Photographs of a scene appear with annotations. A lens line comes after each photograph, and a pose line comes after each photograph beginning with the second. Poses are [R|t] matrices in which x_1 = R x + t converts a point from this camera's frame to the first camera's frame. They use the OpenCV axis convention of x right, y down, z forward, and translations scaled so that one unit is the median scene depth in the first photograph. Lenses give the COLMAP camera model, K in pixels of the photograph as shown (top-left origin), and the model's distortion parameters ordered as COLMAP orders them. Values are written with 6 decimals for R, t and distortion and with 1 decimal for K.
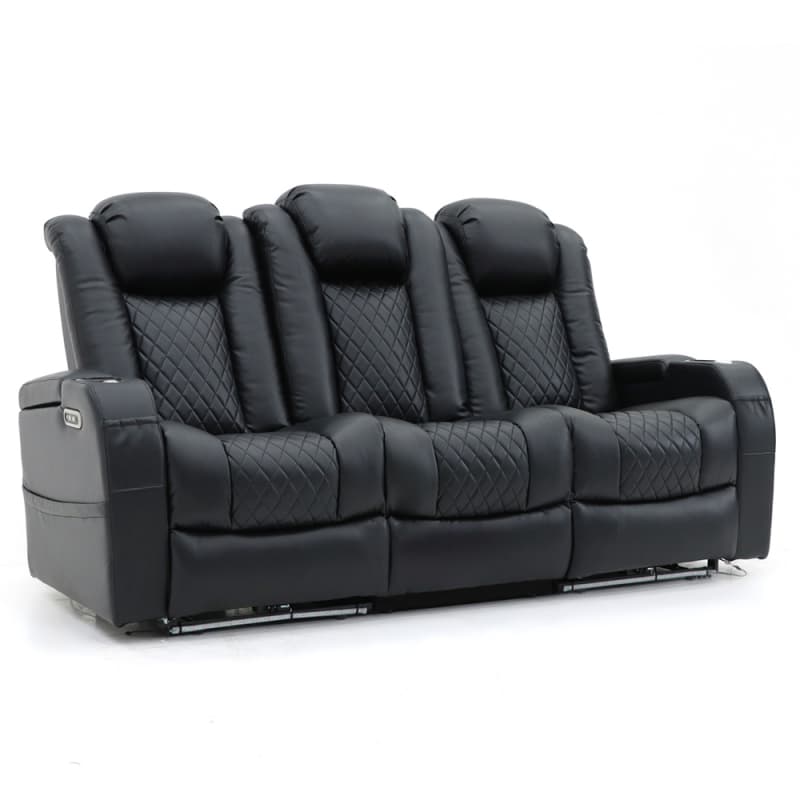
lens RADIAL K [[1725.1, 0, 399.4], [0, 1725.1, 398.6], [0, 0, 1]] dist [-0.323789, 0.000000]
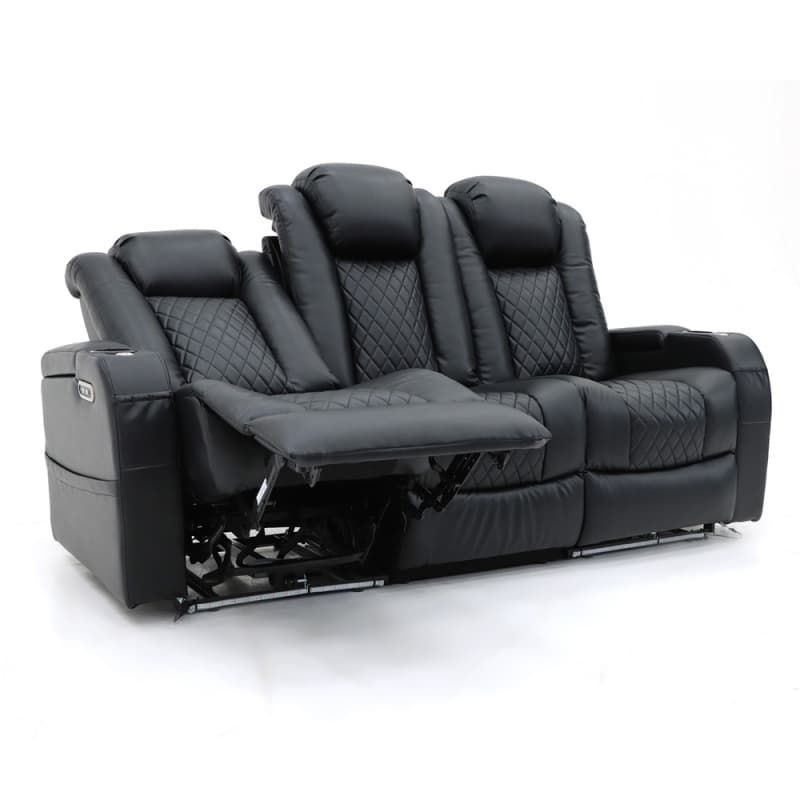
lens RADIAL K [[1244.1, 0, 398.8], [0, 1244.1, 403.9], [0, 0, 1]] dist [-0.209472, 0.000000]
pose [[0.999914, 0.005320, 0.012005, -0.017701], [-0.005914, 0.998731, 0.050010, -0.015420], [-0.011724, -0.050077, 0.998677, 0.256794]]
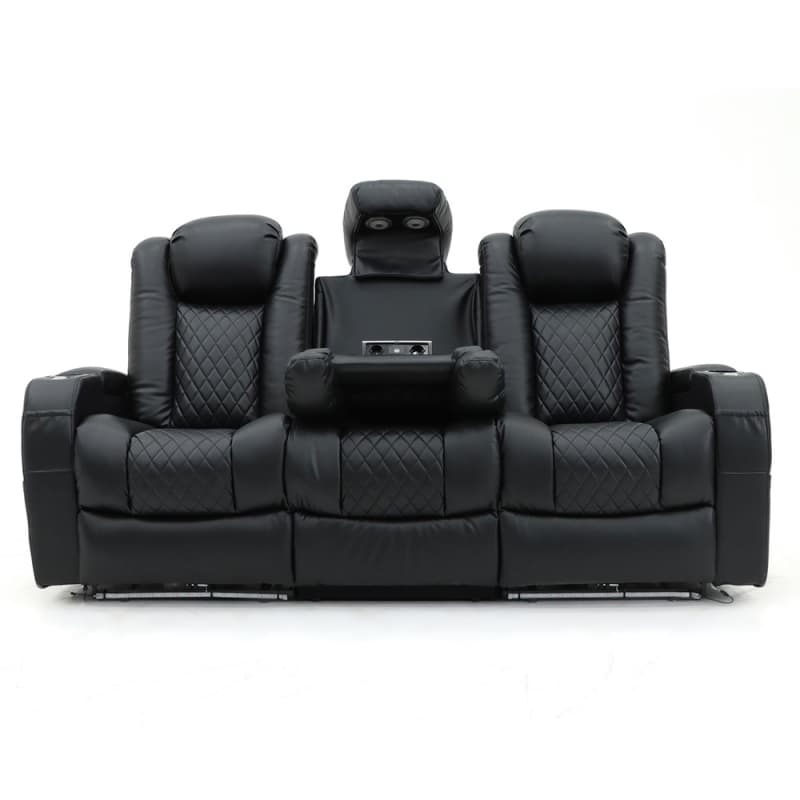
lens RADIAL K [[1391.4, 0, 400.7], [0, 1391.4, 398.3], [0, 0, 1]] dist [-0.212664, 0.000000]
pose [[0.857943, 0.032804, -0.512696, 0.439906], [-0.027269, 0.999460, 0.018318, -0.017471], [0.513020, -0.001735, 0.858375, 0.264268]]
